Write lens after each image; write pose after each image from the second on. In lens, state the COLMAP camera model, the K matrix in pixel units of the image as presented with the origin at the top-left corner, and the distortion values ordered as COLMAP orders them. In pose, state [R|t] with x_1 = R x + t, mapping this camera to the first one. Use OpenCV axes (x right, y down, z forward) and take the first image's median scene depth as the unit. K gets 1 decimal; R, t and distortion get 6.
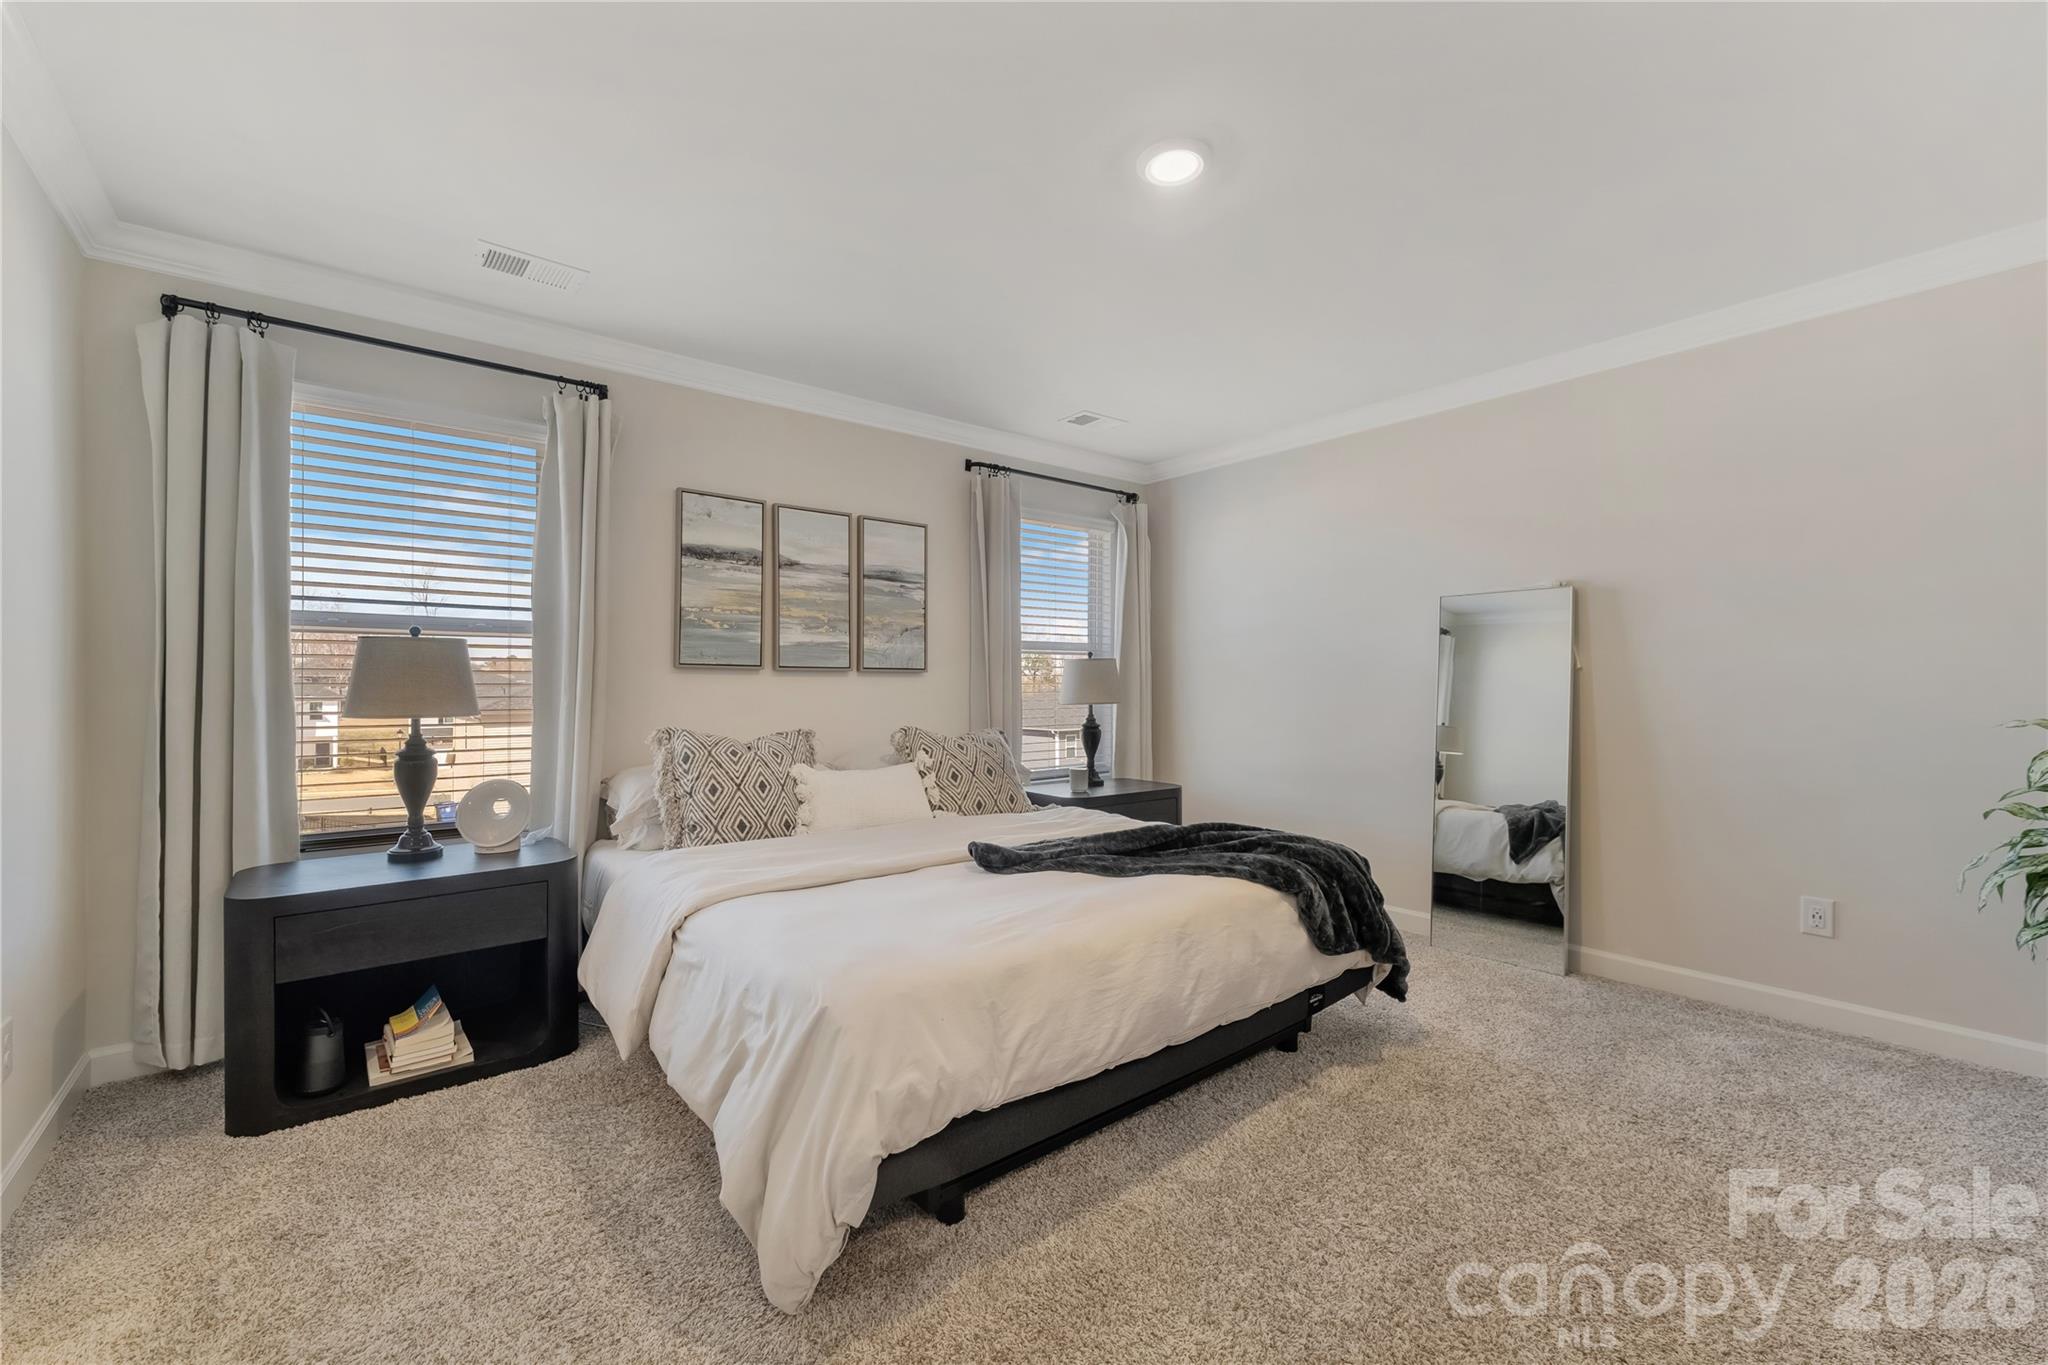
lens RADIAL K [[835.6, 0, 1012.7], [0, 835.6, 681.1], [0, 0, 1]] dist [-0.000914, -0.000188]
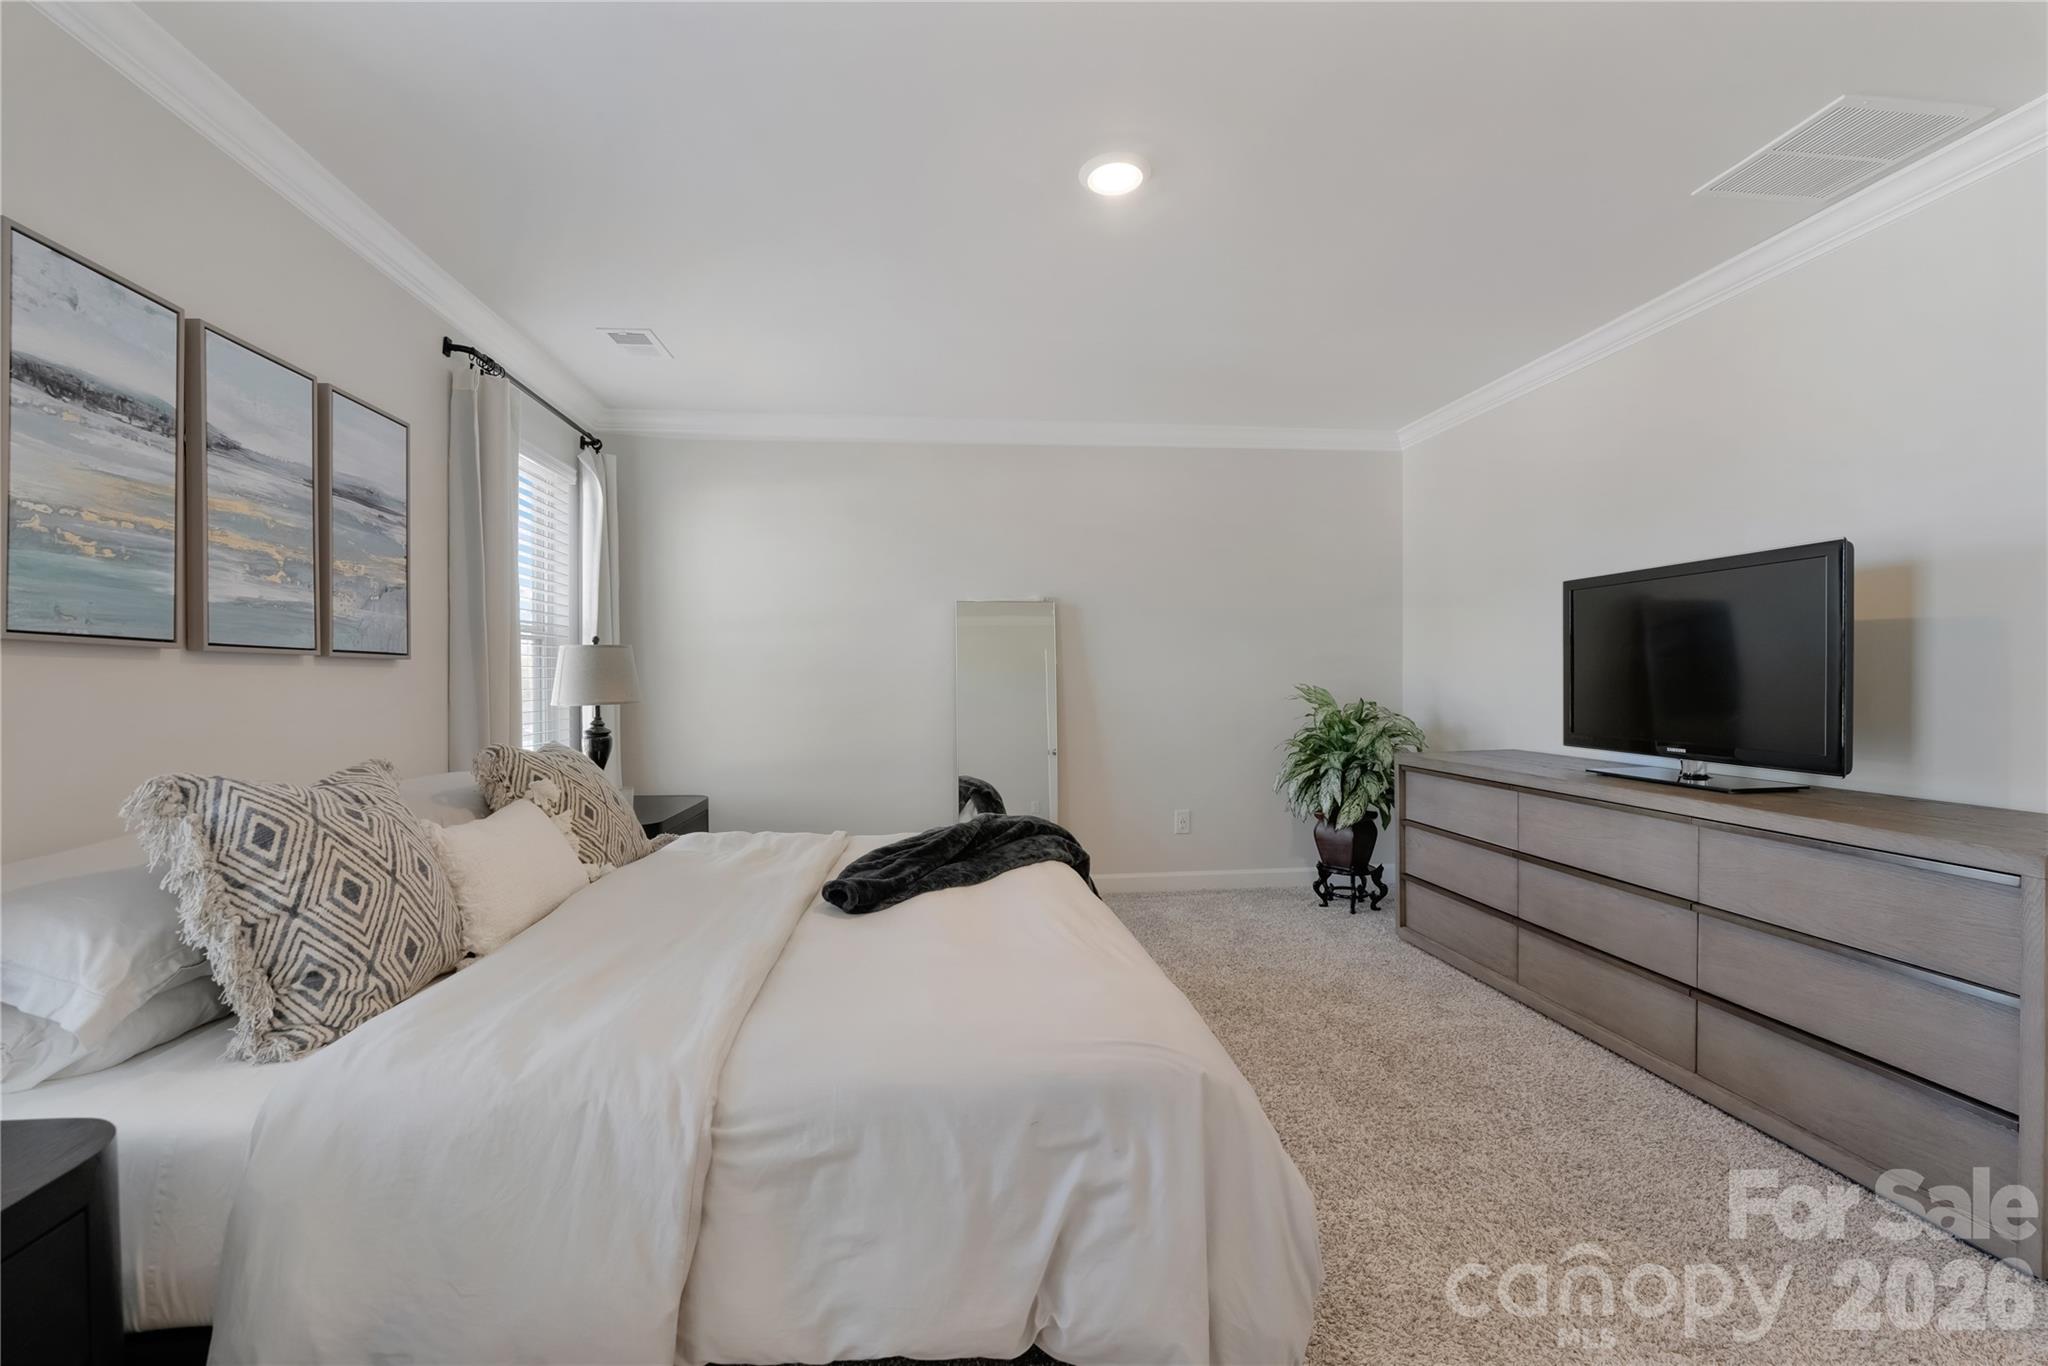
lens RADIAL K [[851.3, 0, 1020.3], [0, 851.3, 680.6], [0, 0, 1]] dist [-0.015393, -0.000384]
pose [[0.530899, -0.005421, 0.847418, -0.416473], [0.002181, 0.999985, 0.005031, 0.003016], [-0.847432, -0.000823, 0.530903, 0.292057]]
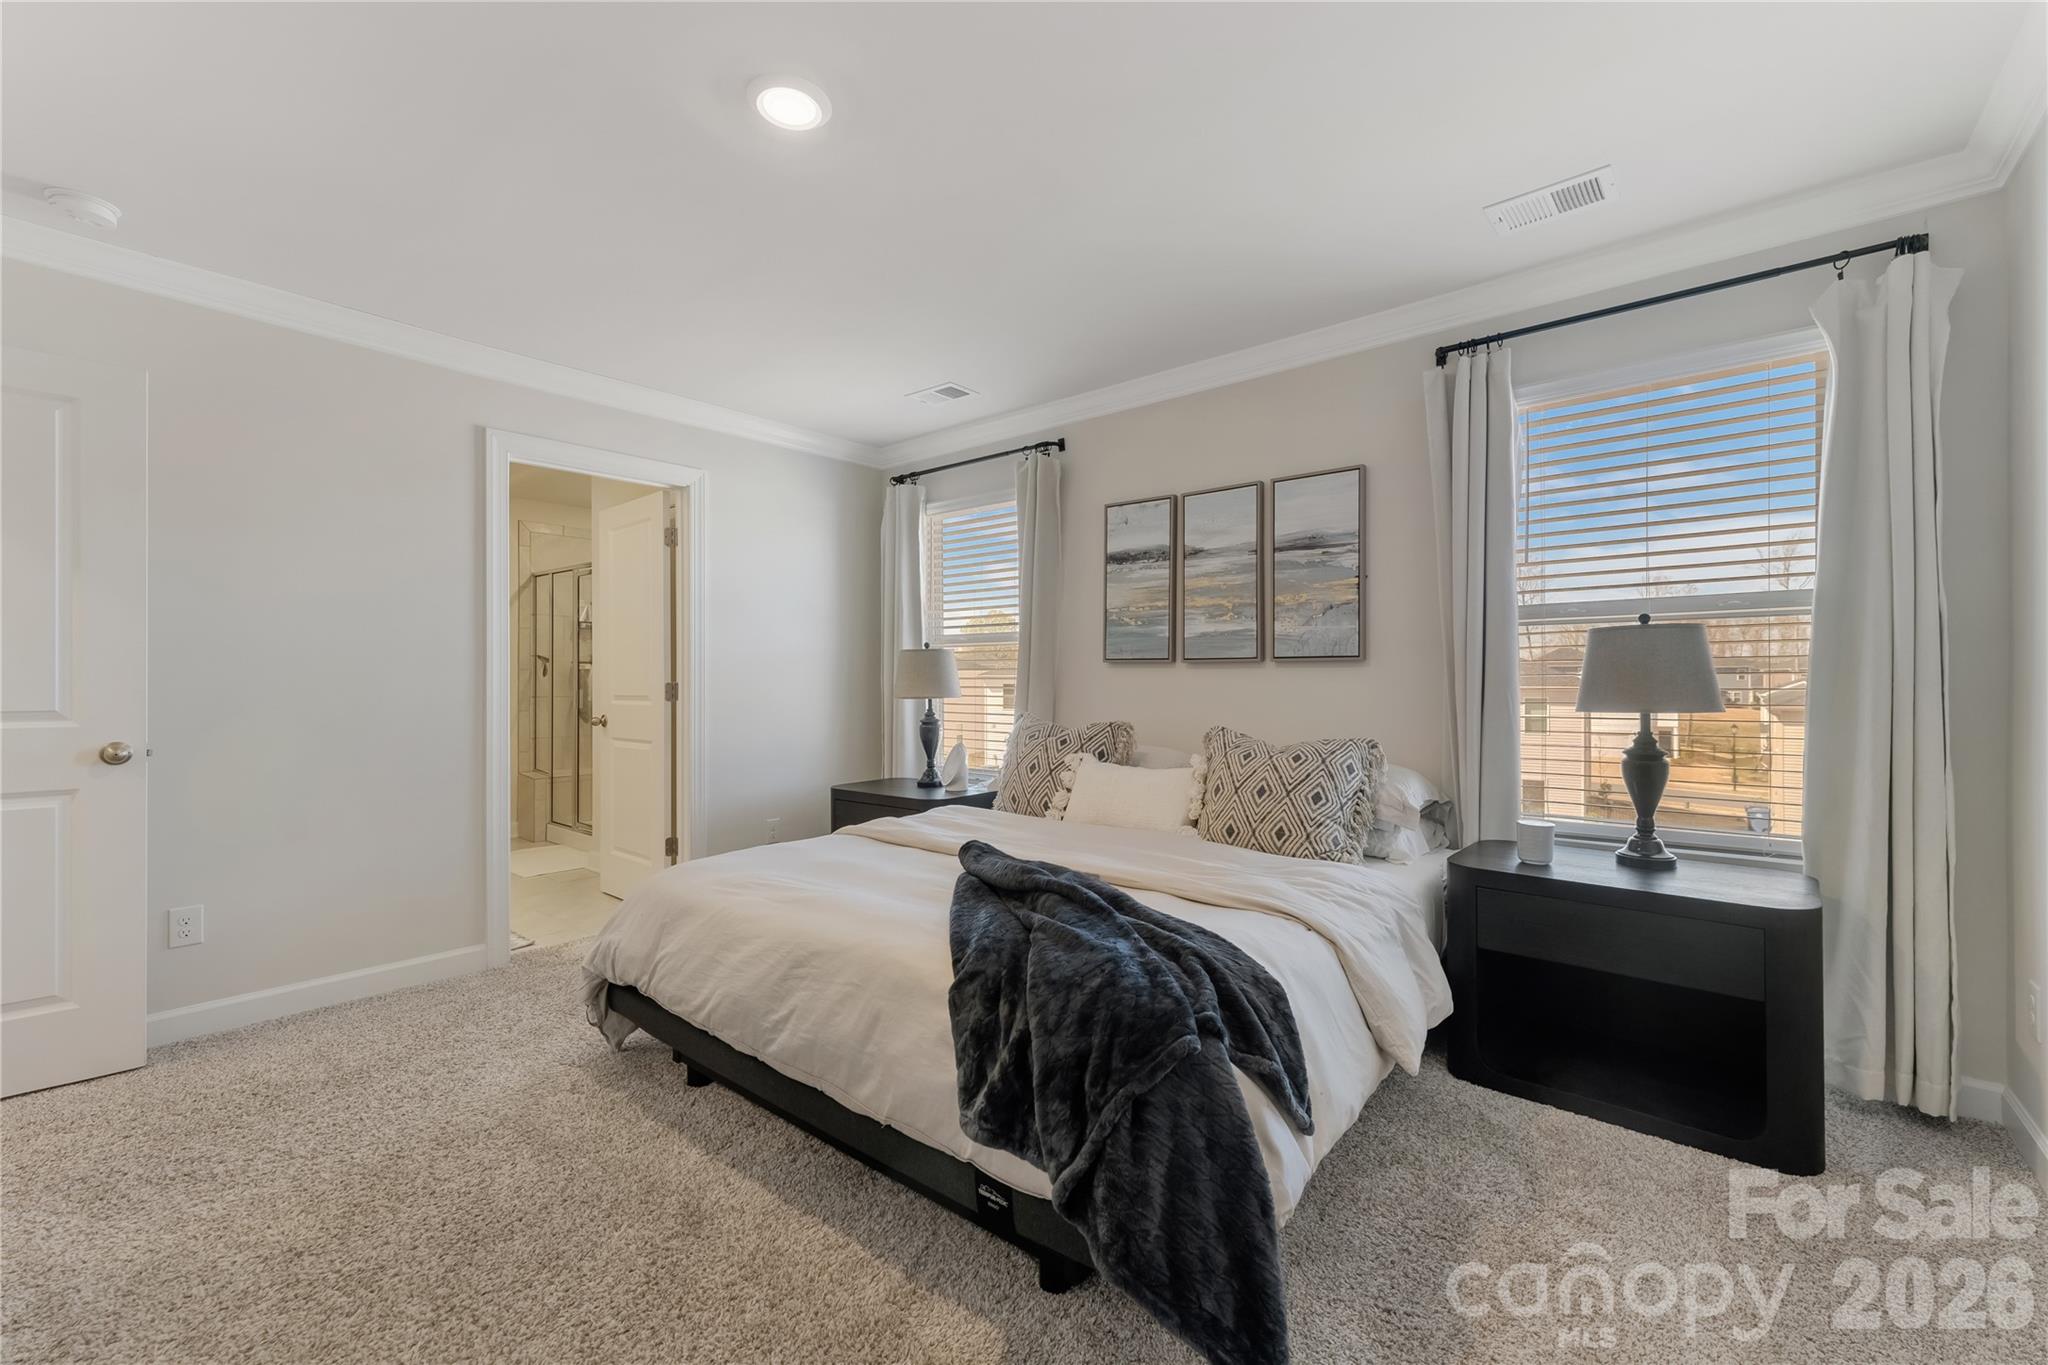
lens RADIAL K [[904.6, 0, 1020.9], [0, 904.6, 675.4], [0, 0, 1]] dist [0.000973, 0.000135]
pose [[0.149554, -0.004544, -0.988743, 0.690226], [0.004844, 0.999981, -0.003863, 0.004587], [0.988742, -0.004212, 0.149574, 0.604284]]
